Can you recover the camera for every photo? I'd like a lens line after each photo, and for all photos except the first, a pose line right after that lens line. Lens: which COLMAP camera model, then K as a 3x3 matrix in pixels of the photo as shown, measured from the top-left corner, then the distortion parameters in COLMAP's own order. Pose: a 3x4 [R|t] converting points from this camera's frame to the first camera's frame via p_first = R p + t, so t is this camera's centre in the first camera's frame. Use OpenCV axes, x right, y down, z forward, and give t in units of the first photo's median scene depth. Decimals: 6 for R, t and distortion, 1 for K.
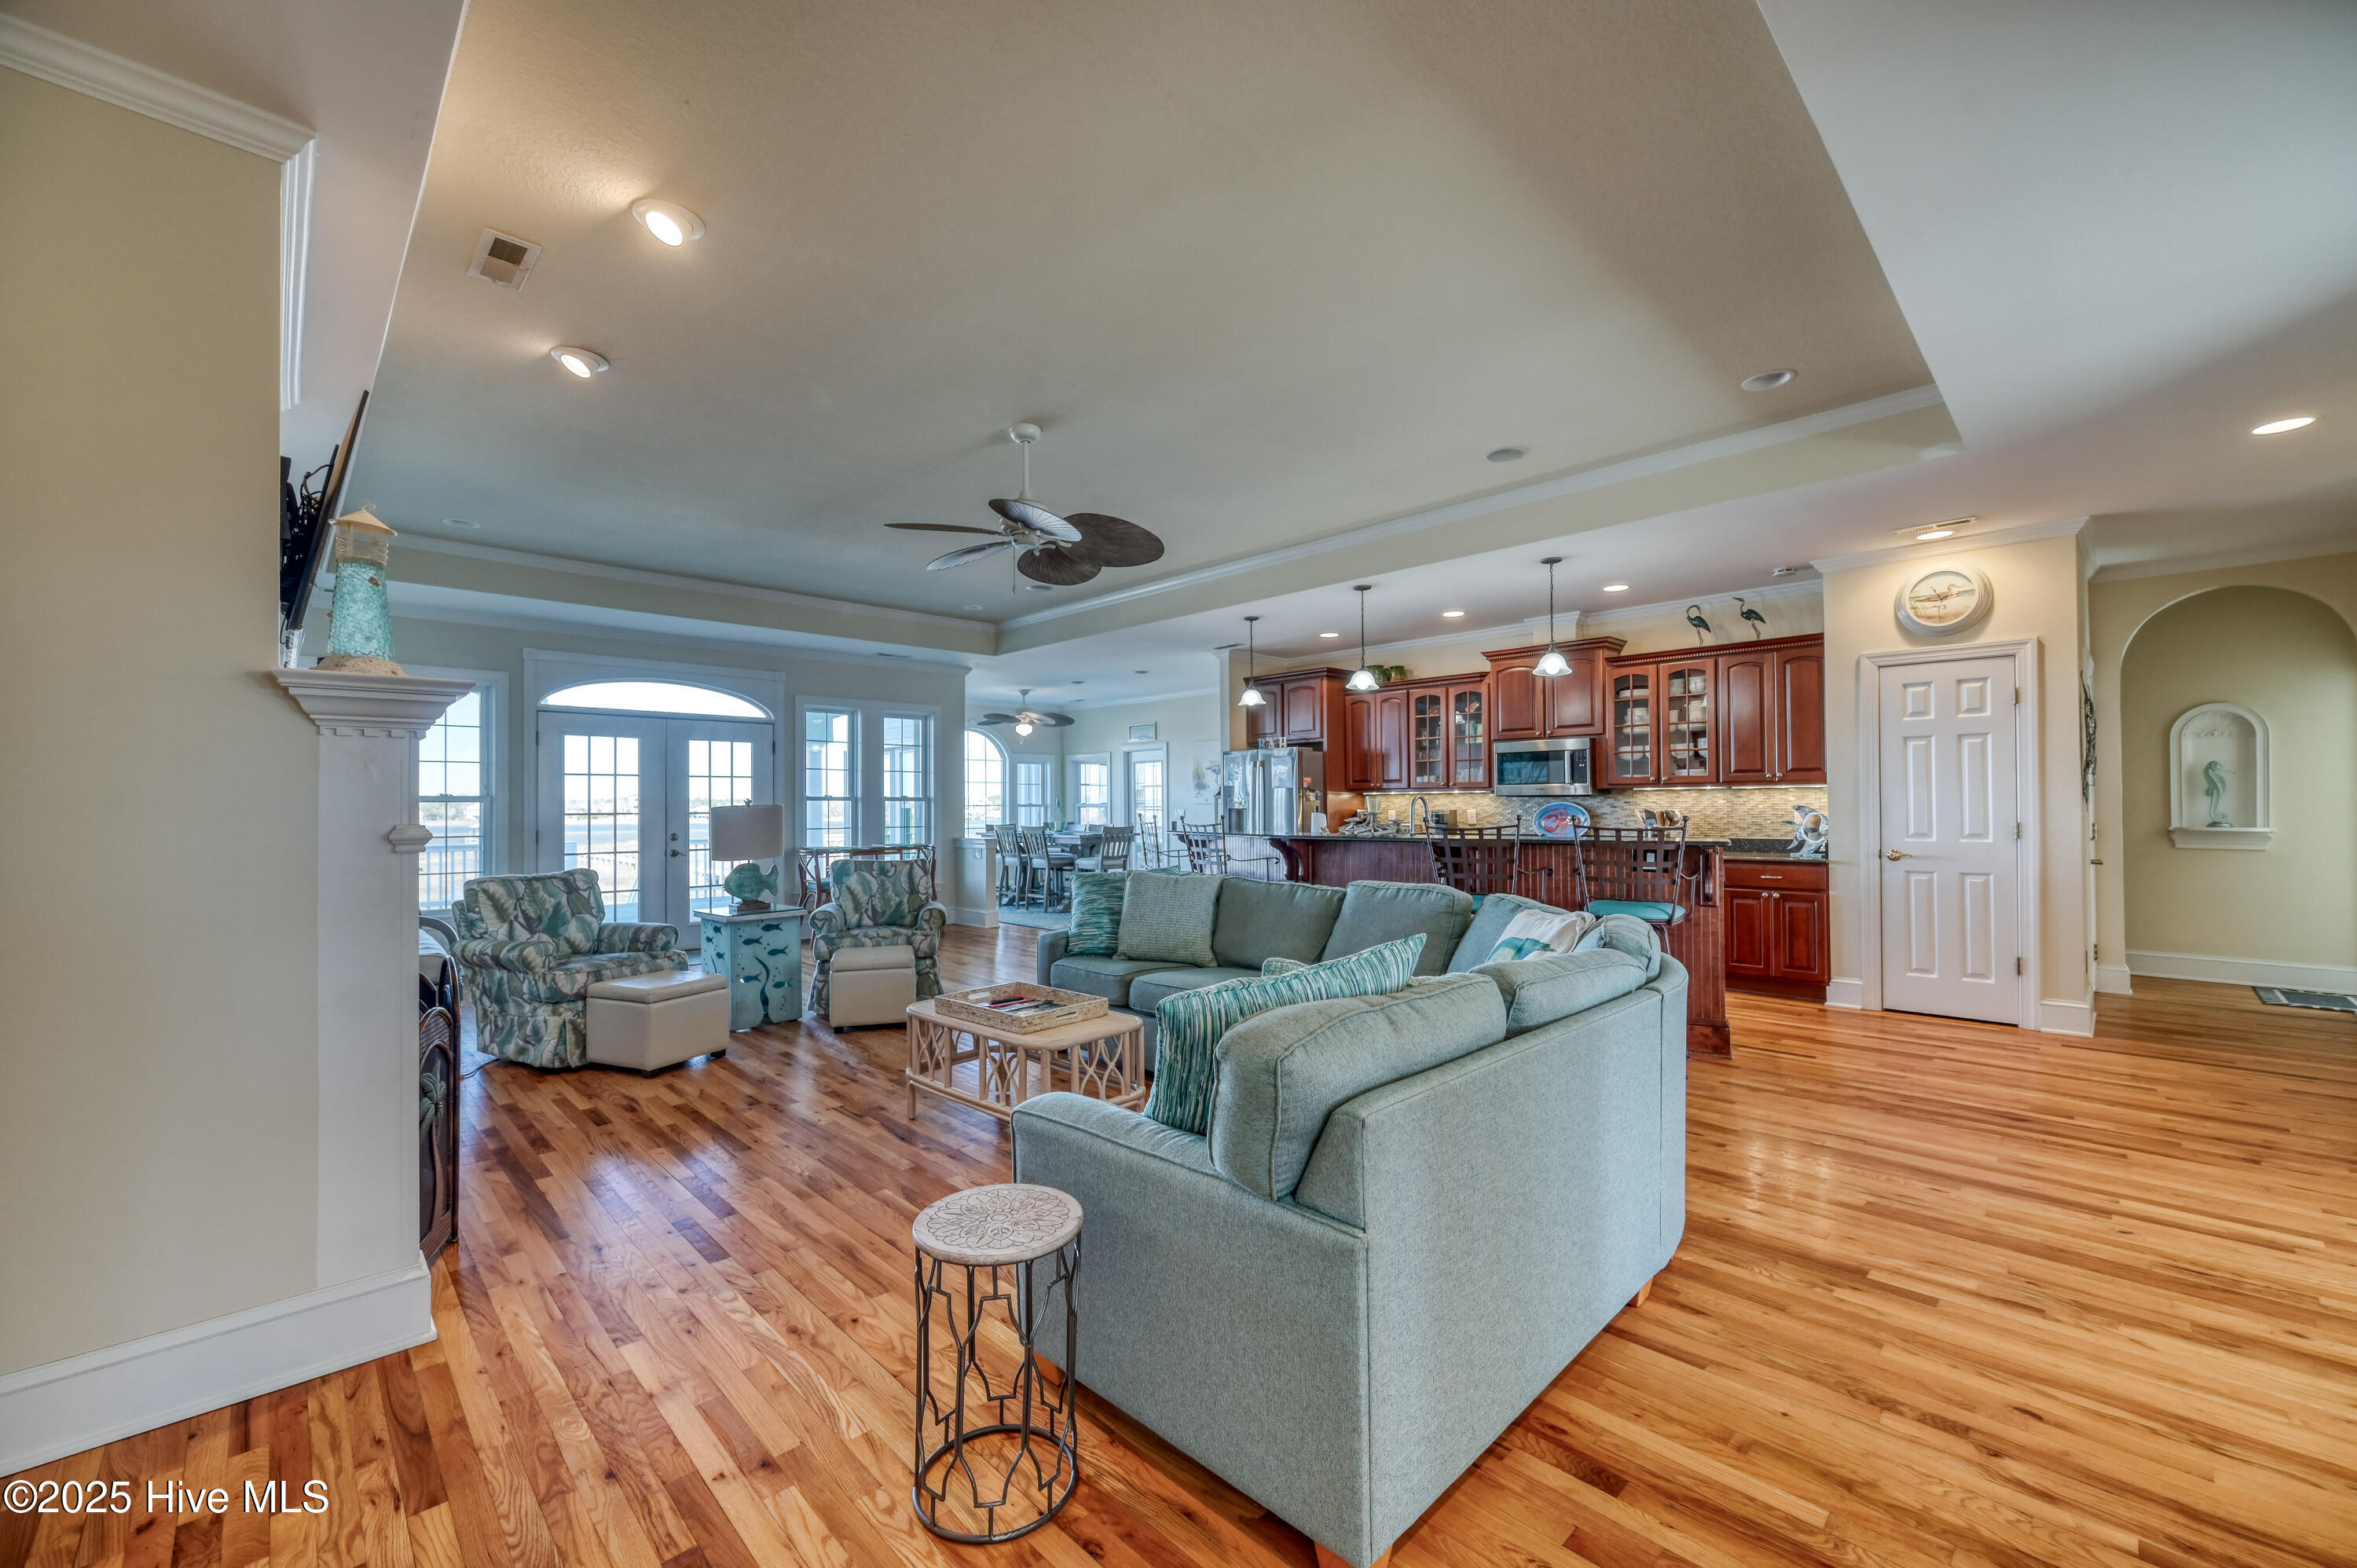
lens RADIAL K [[935.8, 0, 1186.0], [0, 935.8, 800.7], [0, 0, 1]] dist [-0.000381, -0.000033]
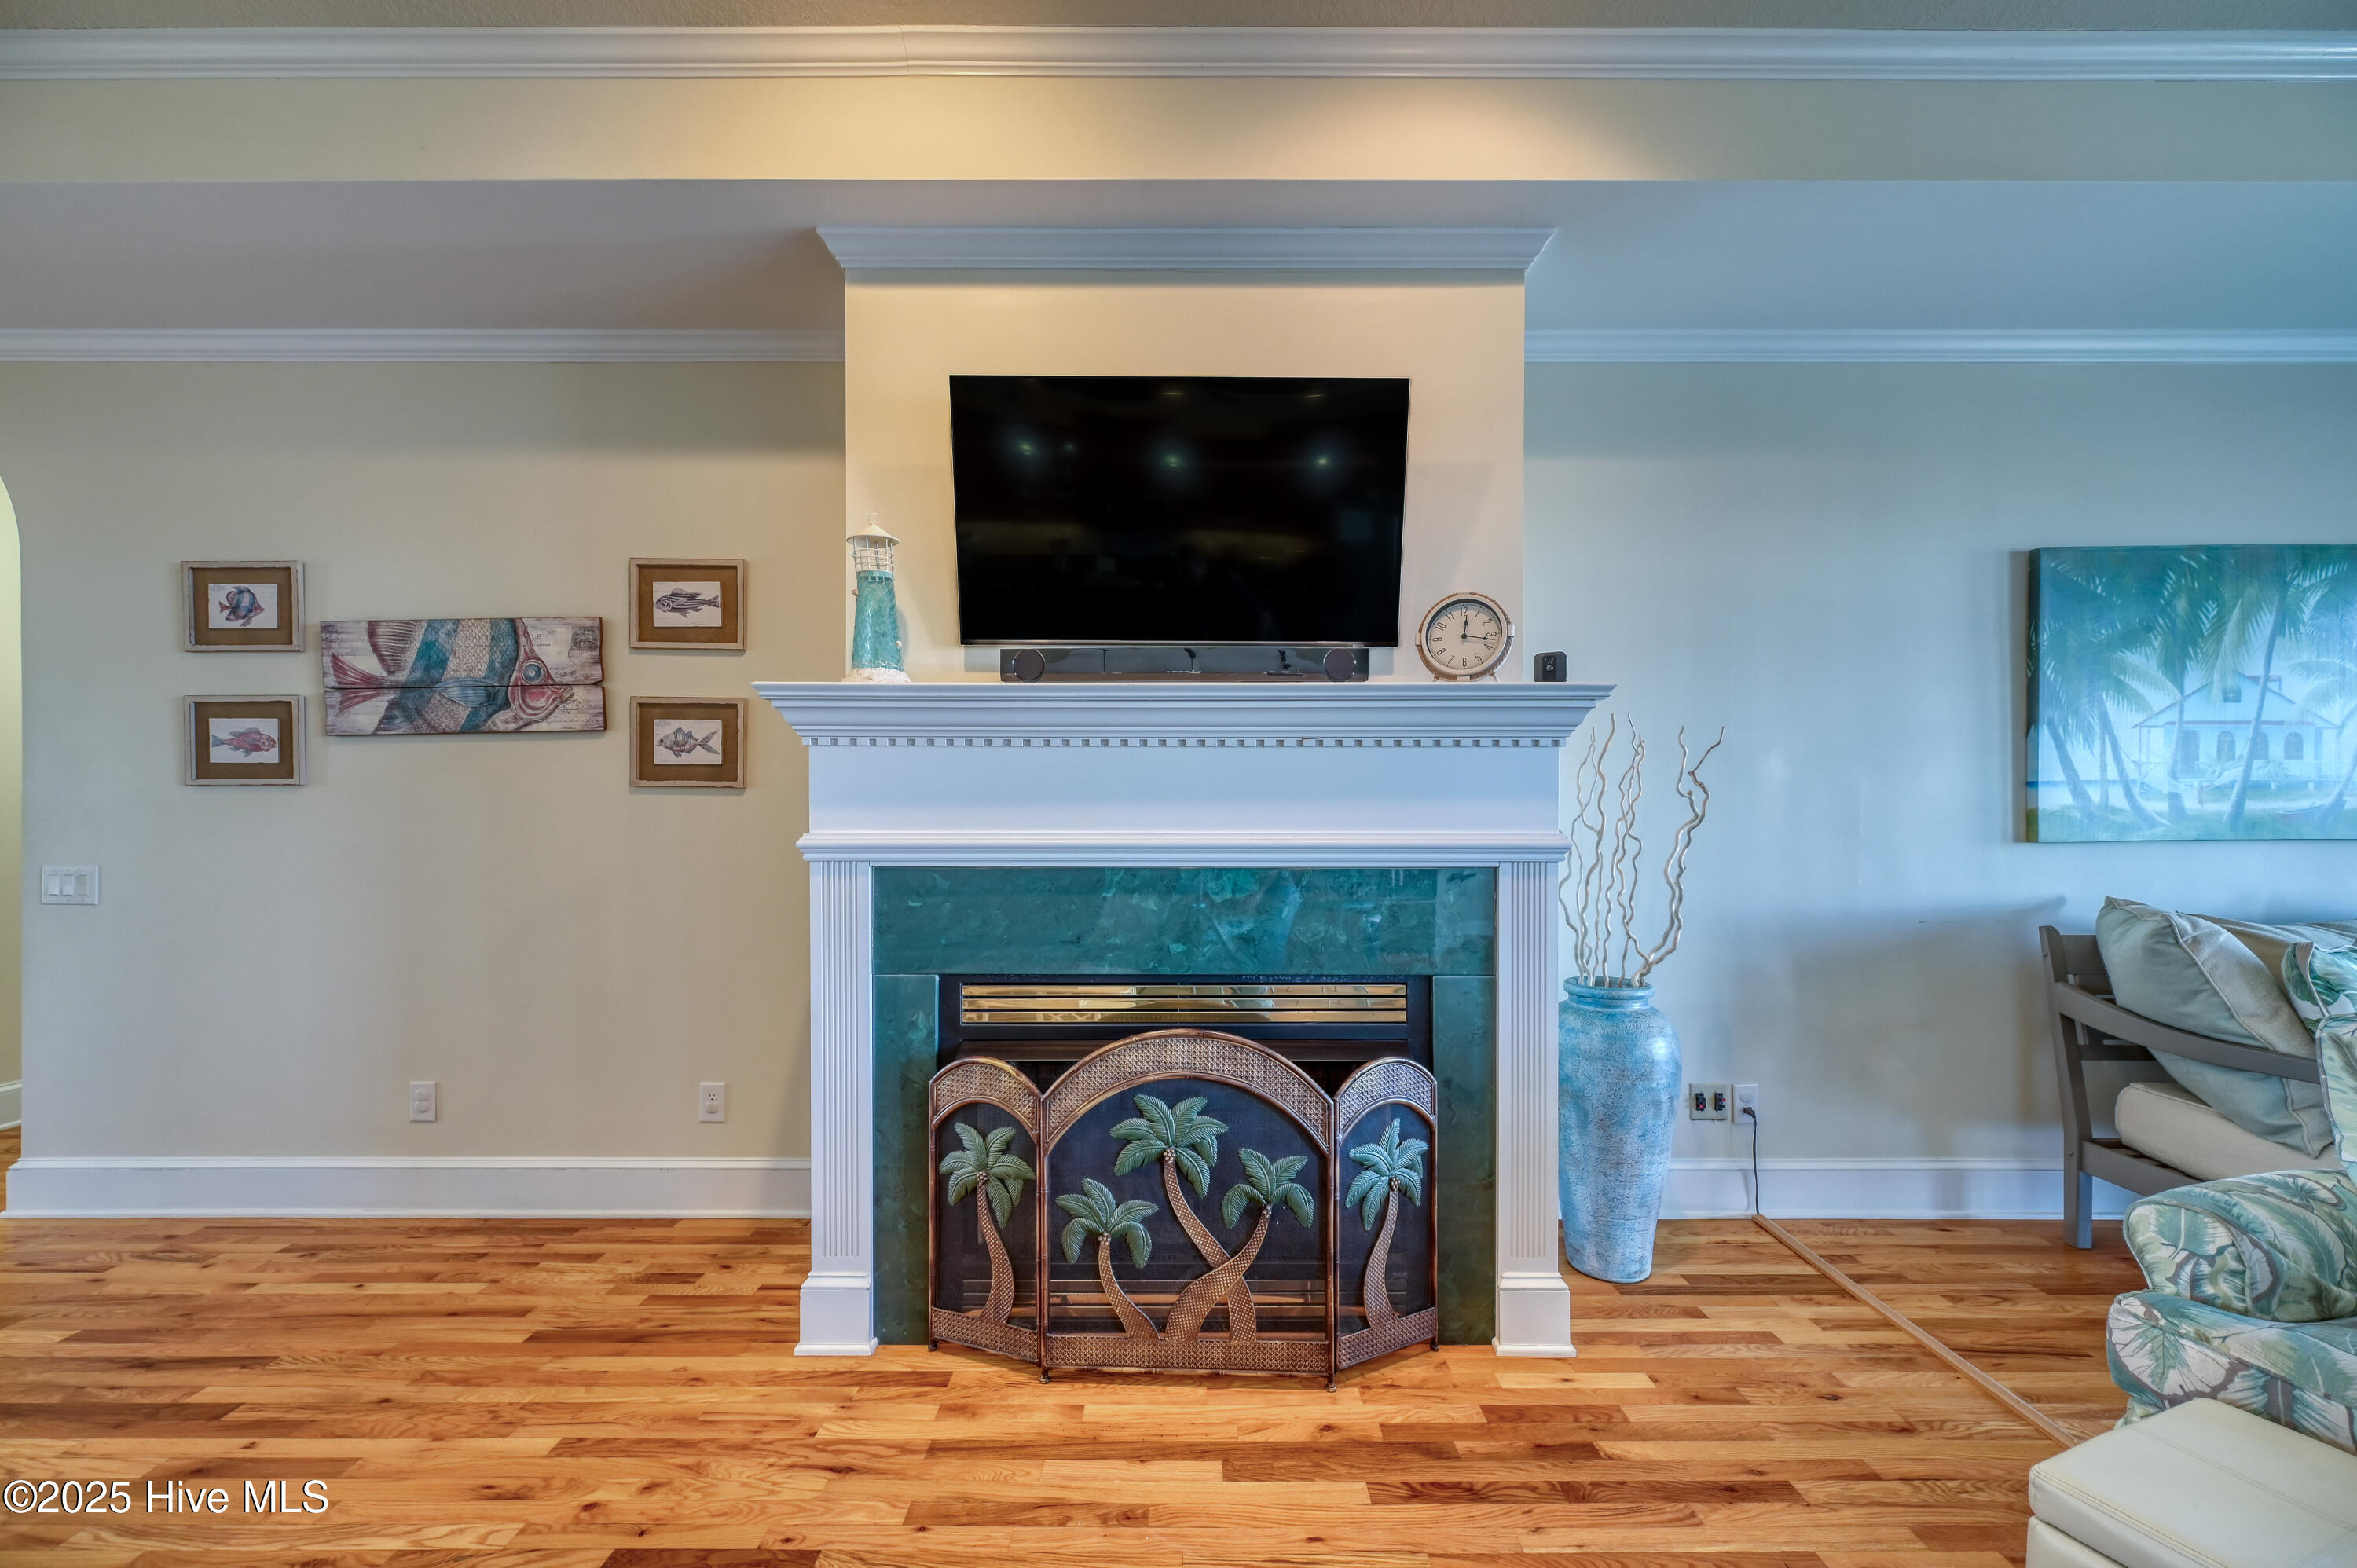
lens RADIAL K [[935.8, 0, 1185.7], [0, 935.8, 823.1], [0, 0, 1]] dist [-0.000381, -0.000033]
pose [[-0.700363, 0.008451, -0.713737, -0.137369], [0.008369, 0.999958, 0.003627, 0.004895], [0.713738, -0.003433, -0.700404, 0.701794]]
